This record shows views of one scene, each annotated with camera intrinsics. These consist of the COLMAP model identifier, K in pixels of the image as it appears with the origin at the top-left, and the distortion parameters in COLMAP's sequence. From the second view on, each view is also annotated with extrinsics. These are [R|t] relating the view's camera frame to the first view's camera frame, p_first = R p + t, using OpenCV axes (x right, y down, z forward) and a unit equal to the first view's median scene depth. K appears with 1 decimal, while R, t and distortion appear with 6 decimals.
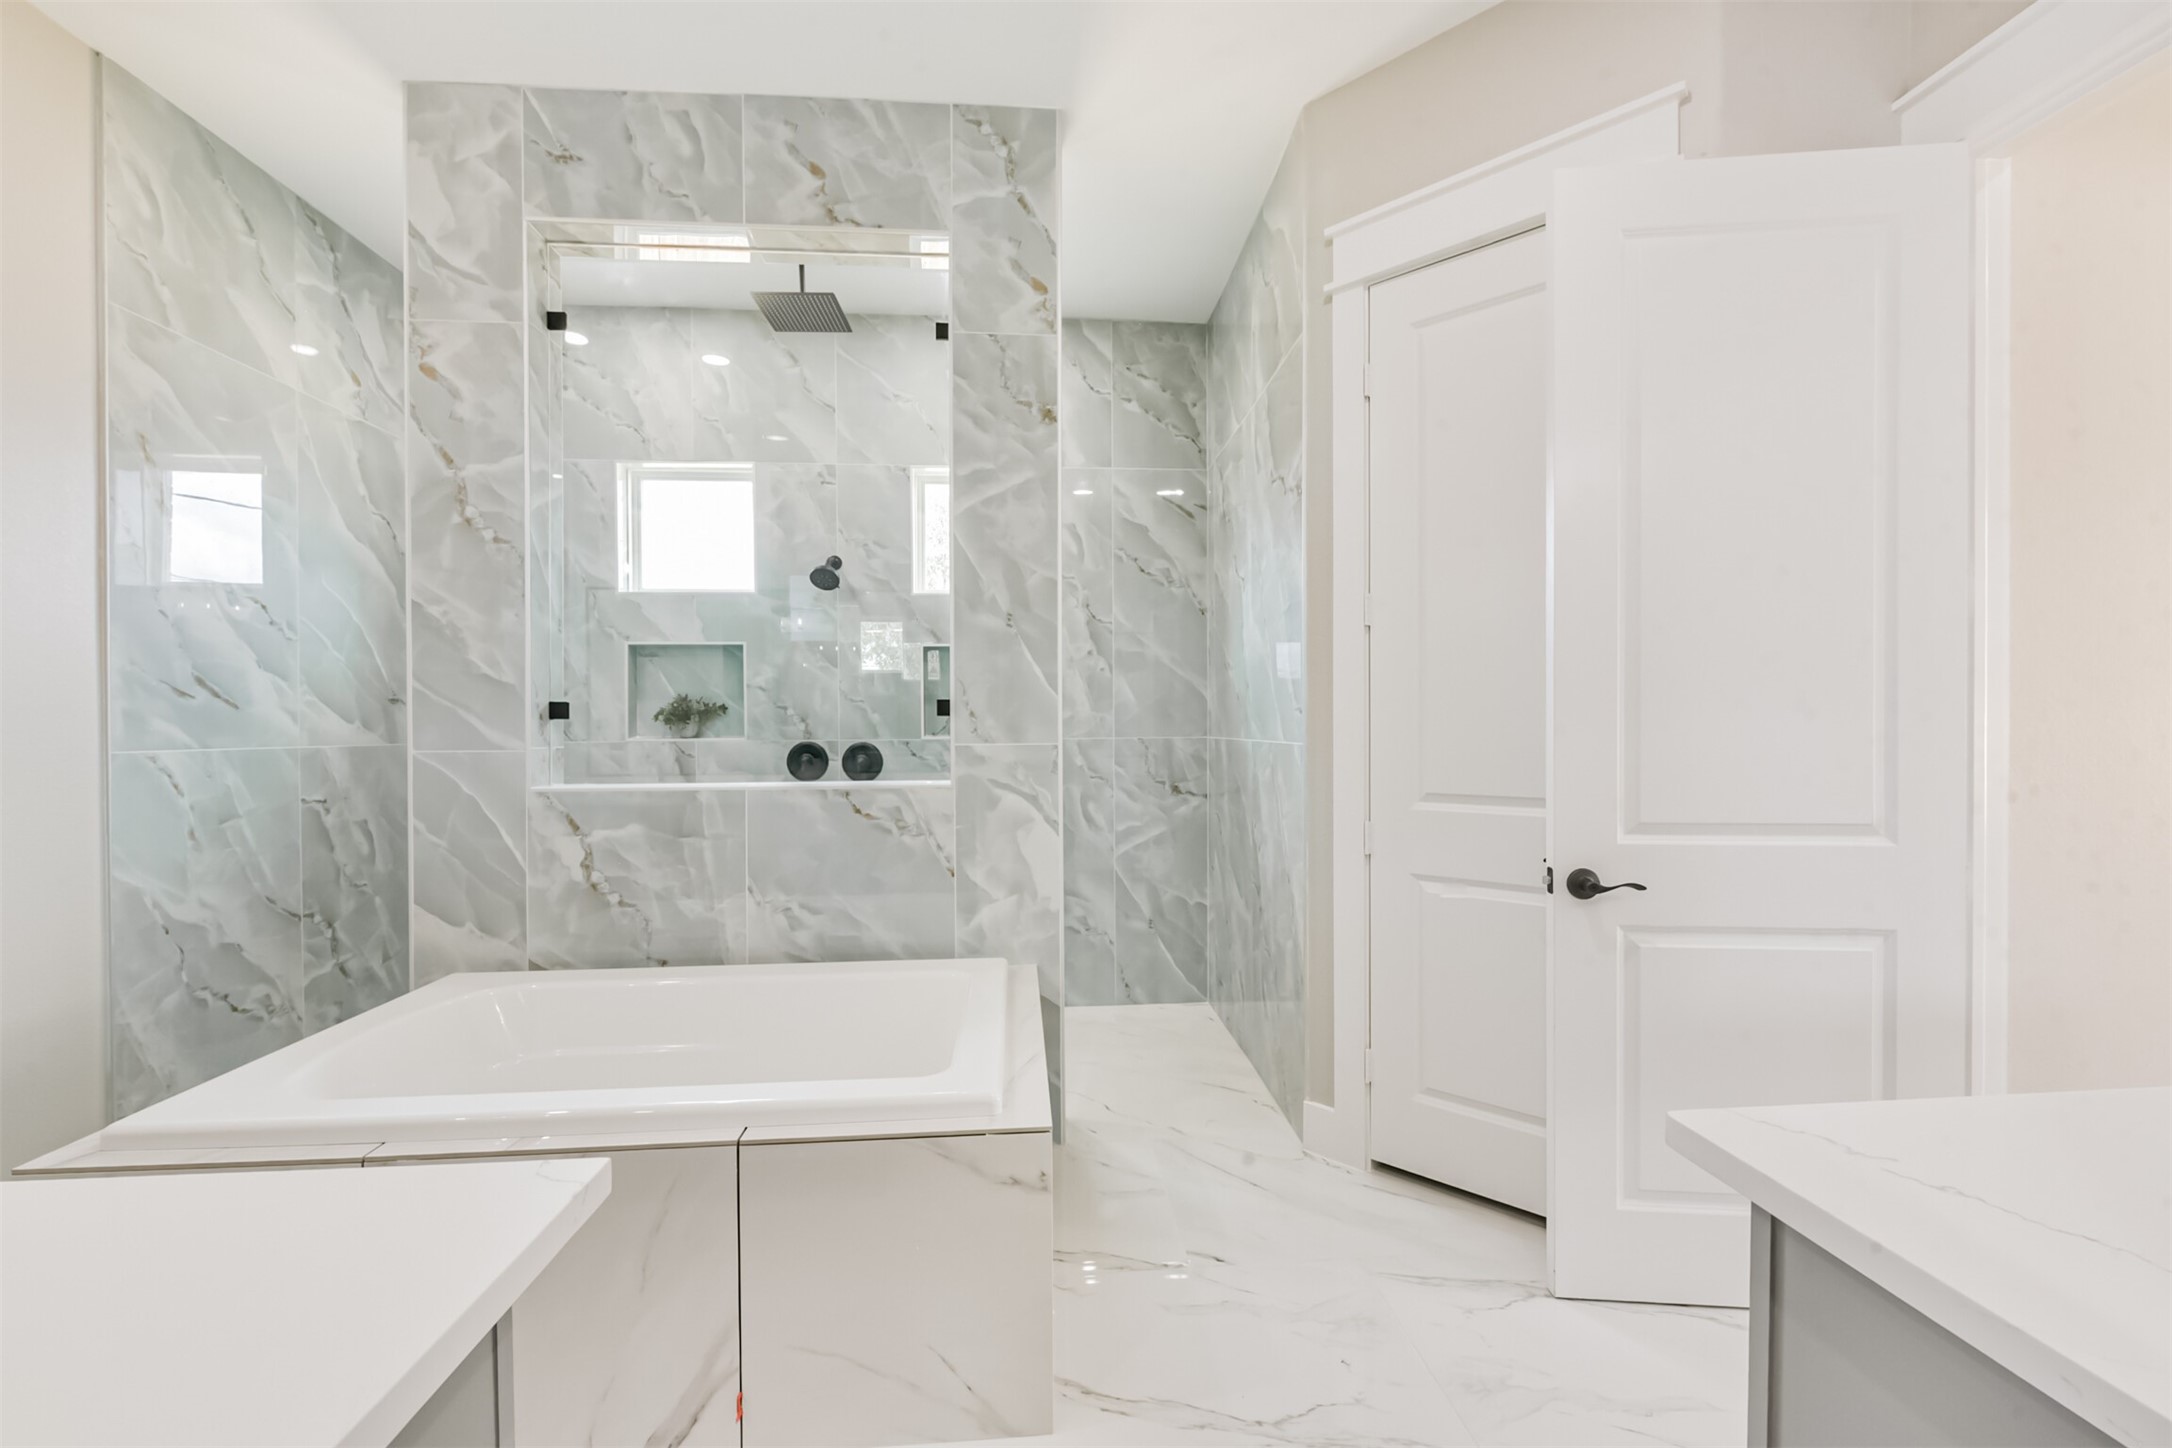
lens RADIAL K [[848.0, 0, 1102.1], [0, 848.0, 731.4], [0, 0, 1]] dist [0.000136, 0.002150]
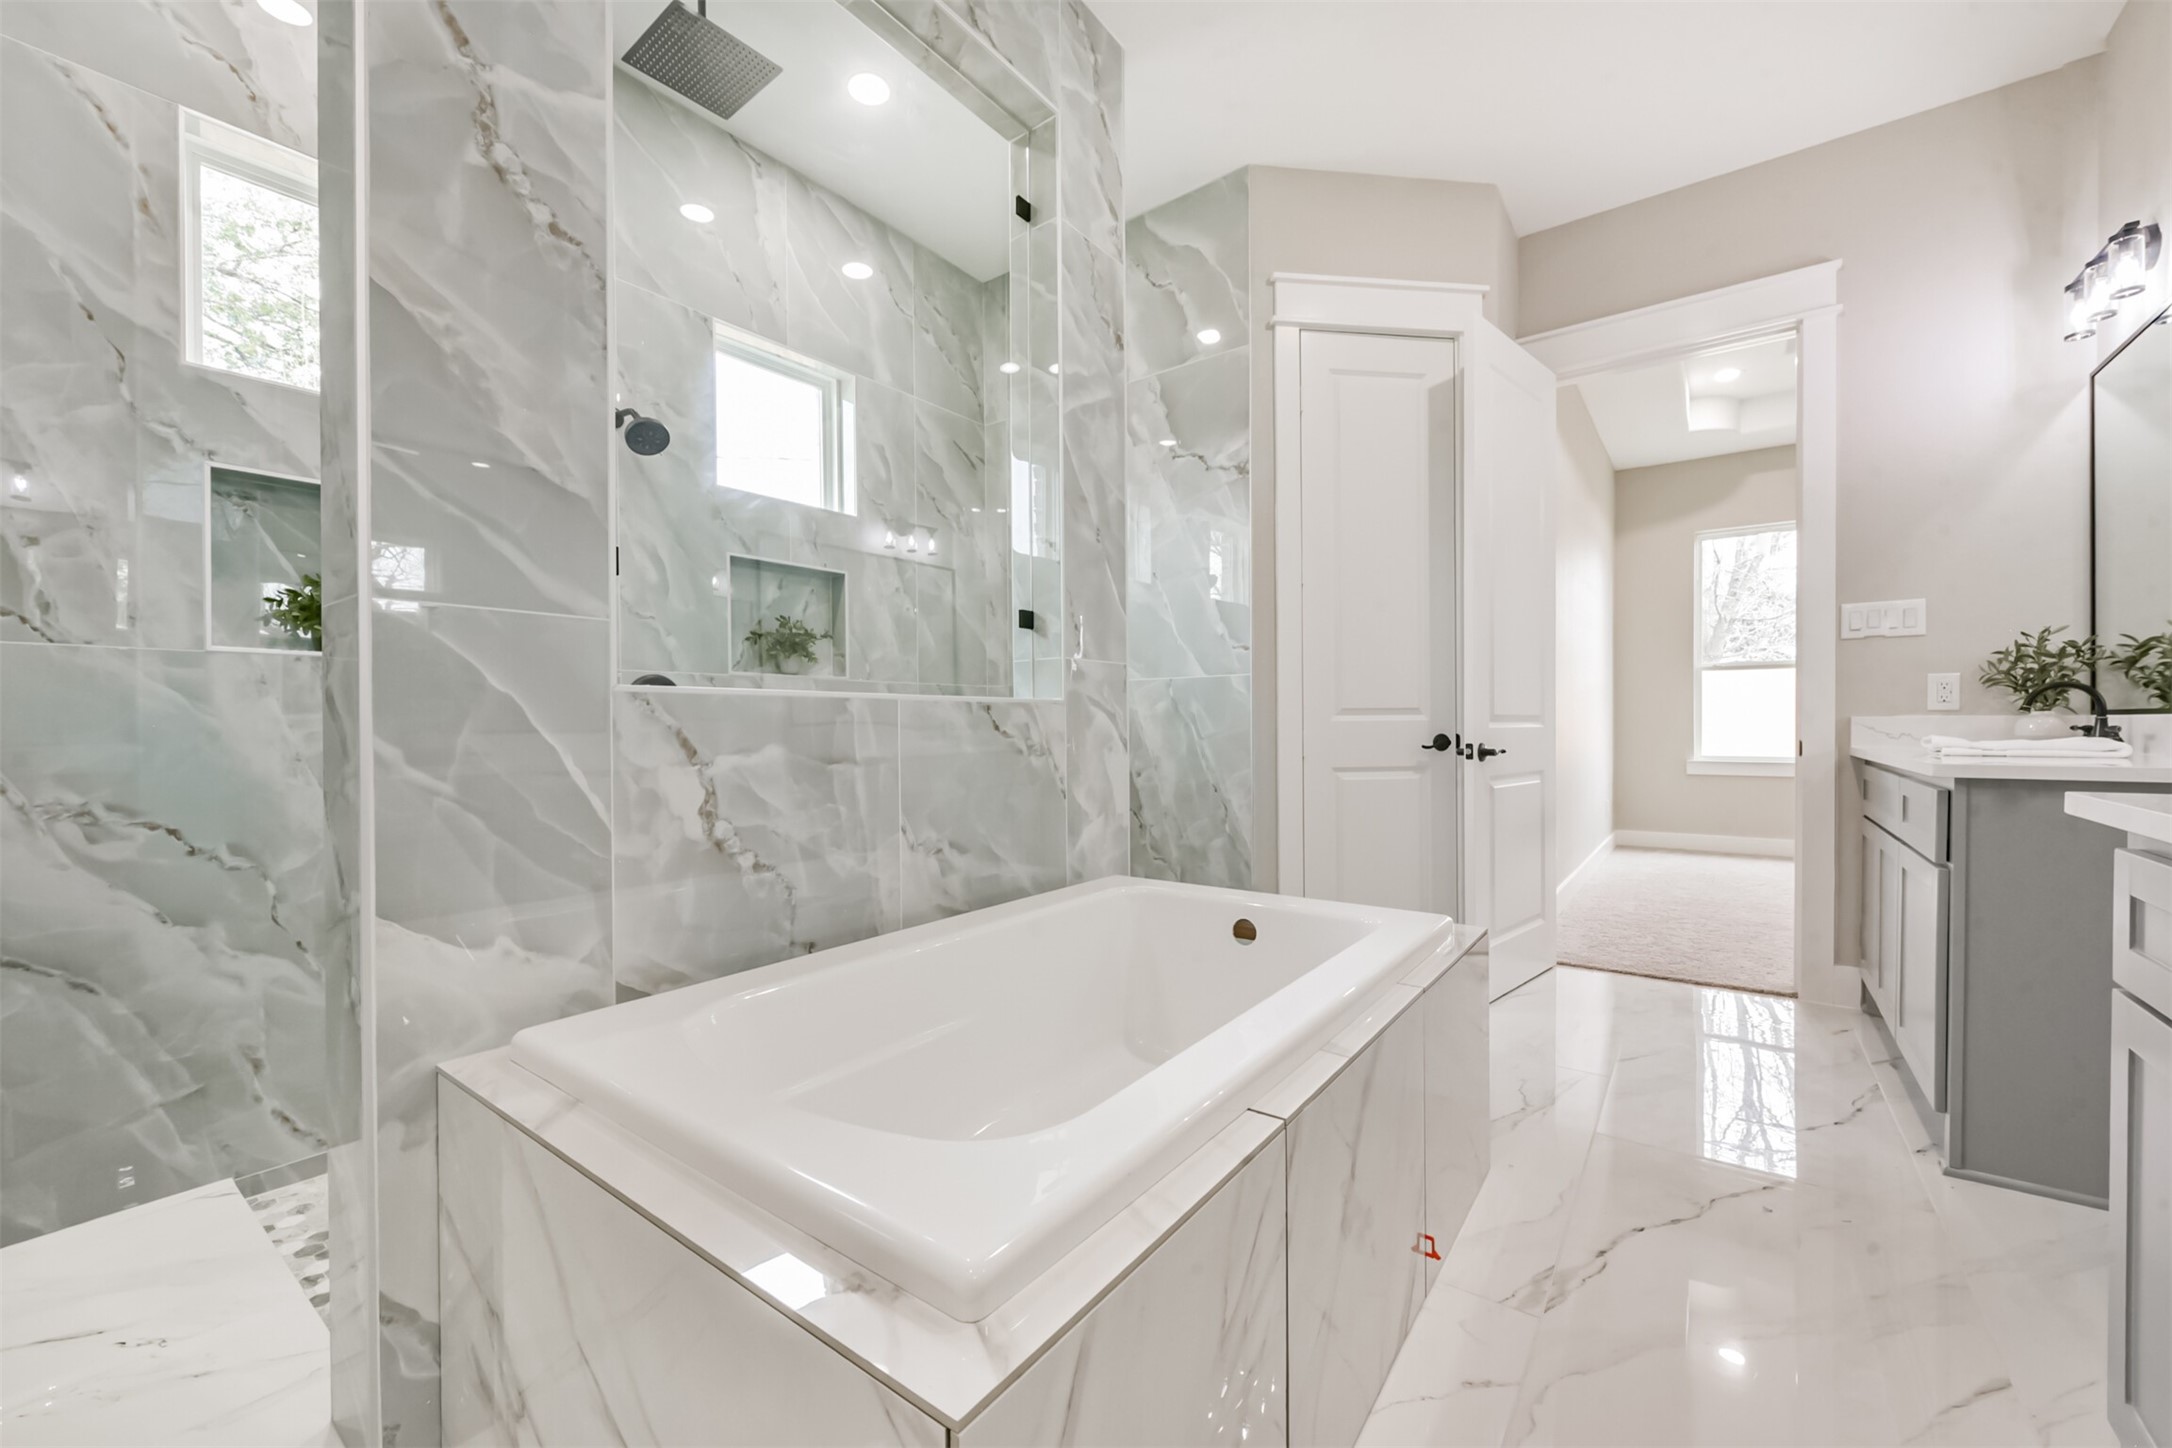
lens RADIAL K [[848.0, 0, 1071.3], [0, 848.0, 728.8], [0, 0, 1]] dist [0.000136, 0.002150]
pose [[0.664063, -0.001951, 0.747674, -0.866339], [0.011368, 0.999907, -0.007487, 0.100827], [-0.747590, 0.013471, 0.664024, 0.372985]]
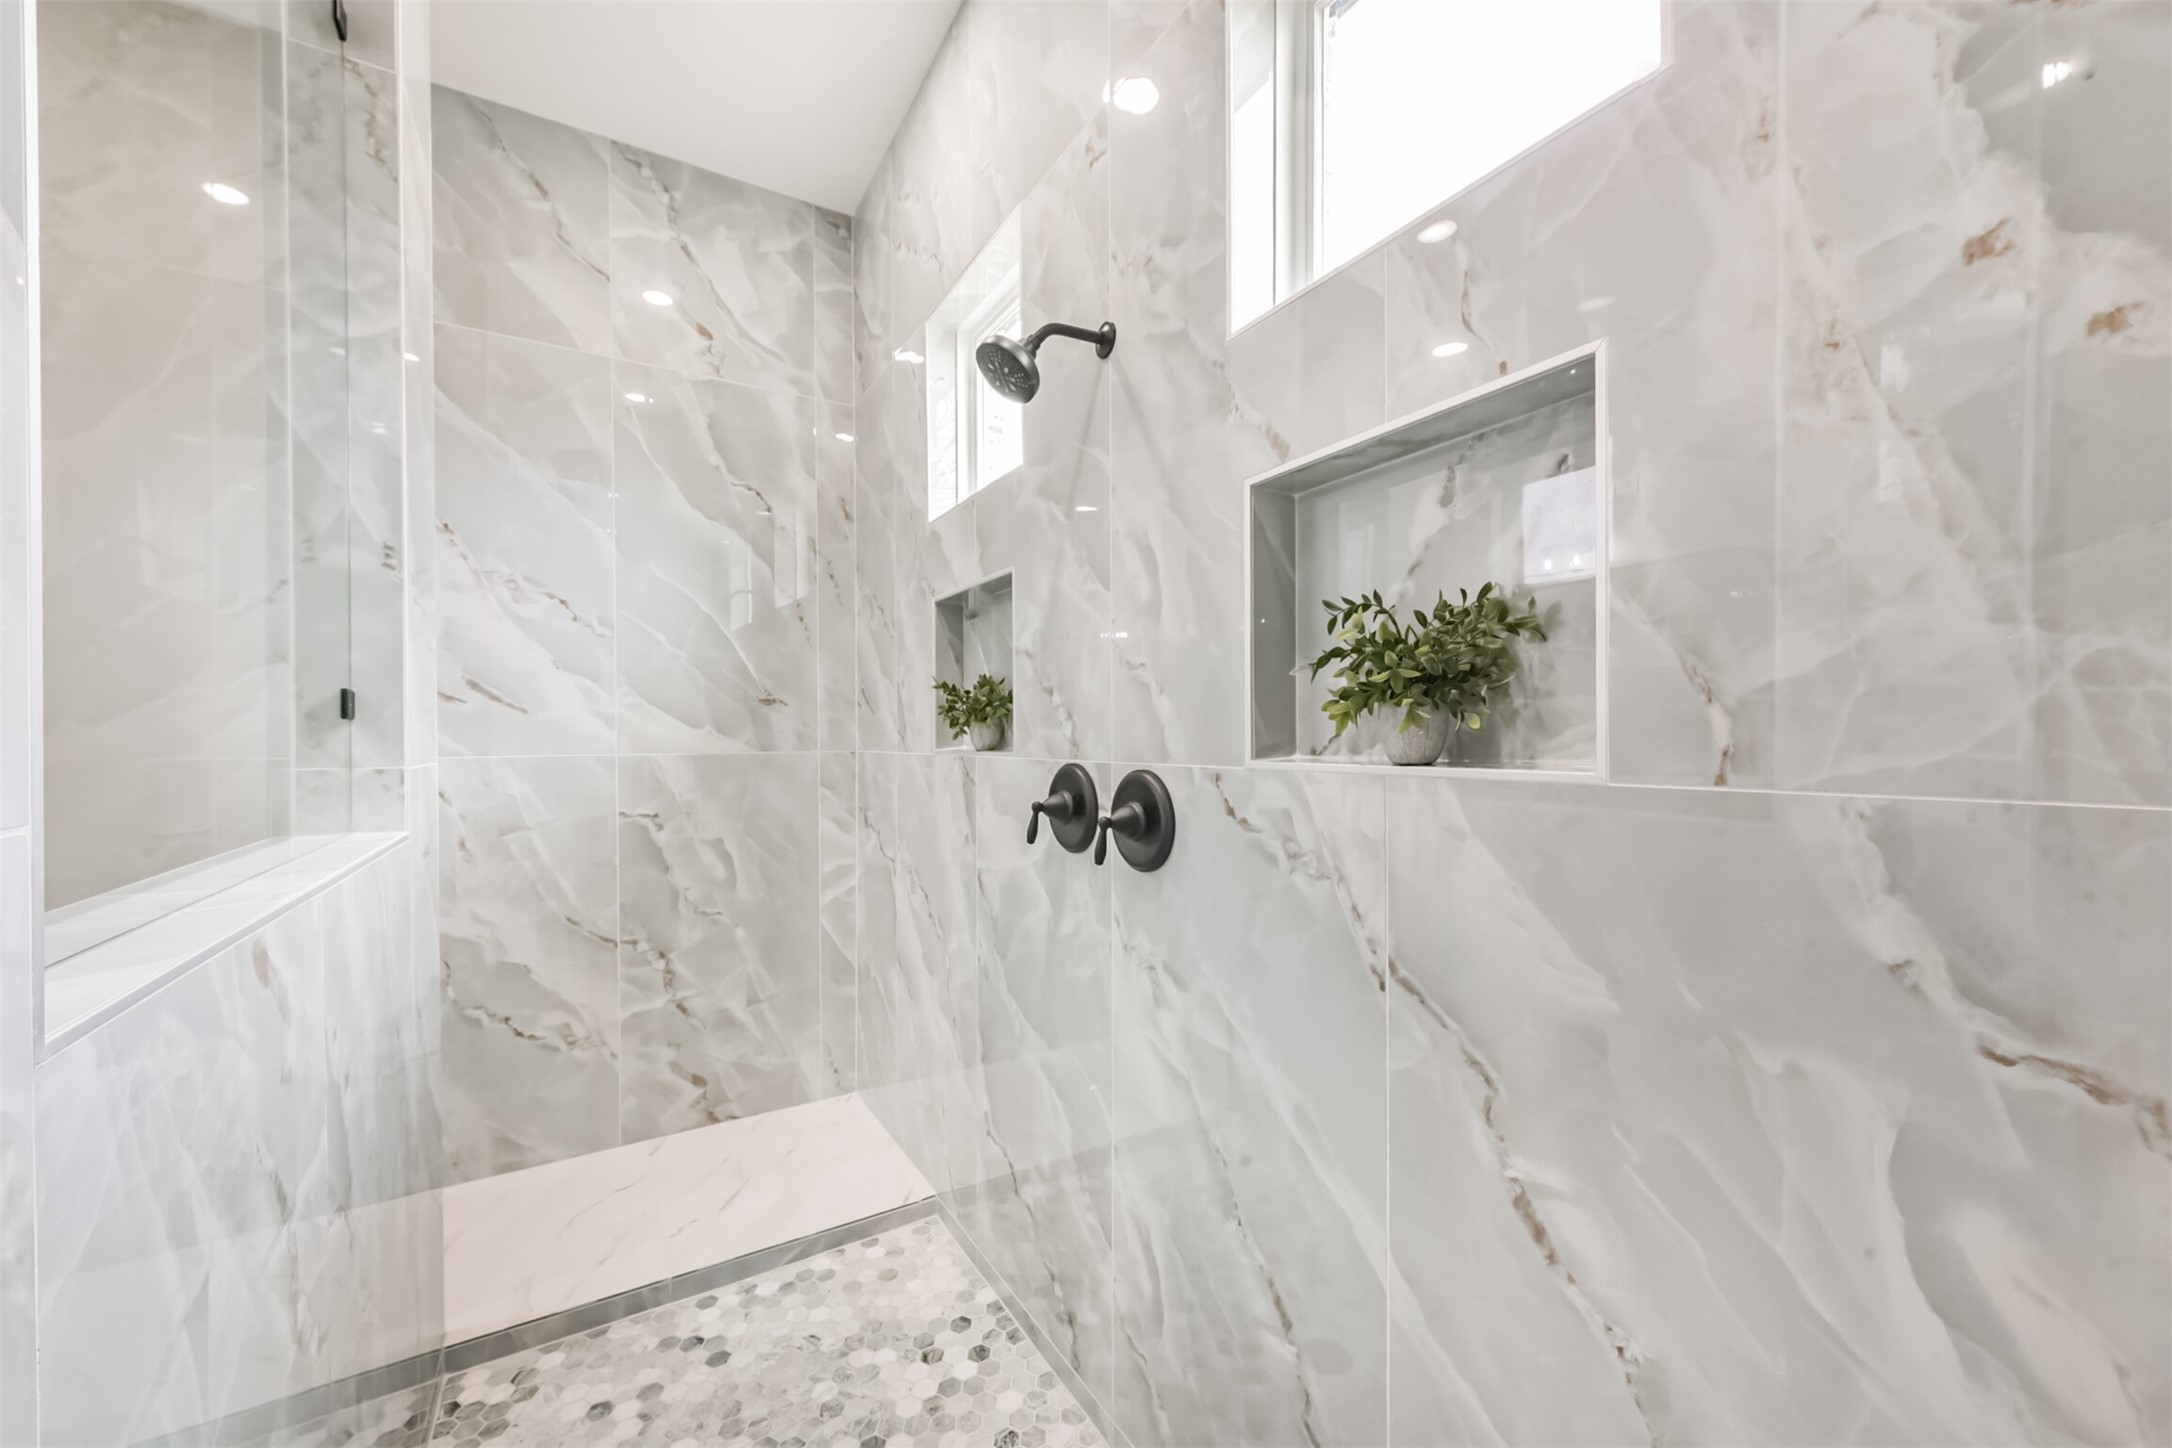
lens RADIAL K [[848.0, 0, 1054.0], [0, 848.0, 741.1], [0, 0, 1]] dist [0.000136, 0.002150]
pose [[0.436021, 0.009088, -0.899891, 0.077966], [-0.001413, 0.999955, 0.009414, -0.005824], [0.899935, -0.002833, 0.436014, 1.165394]]
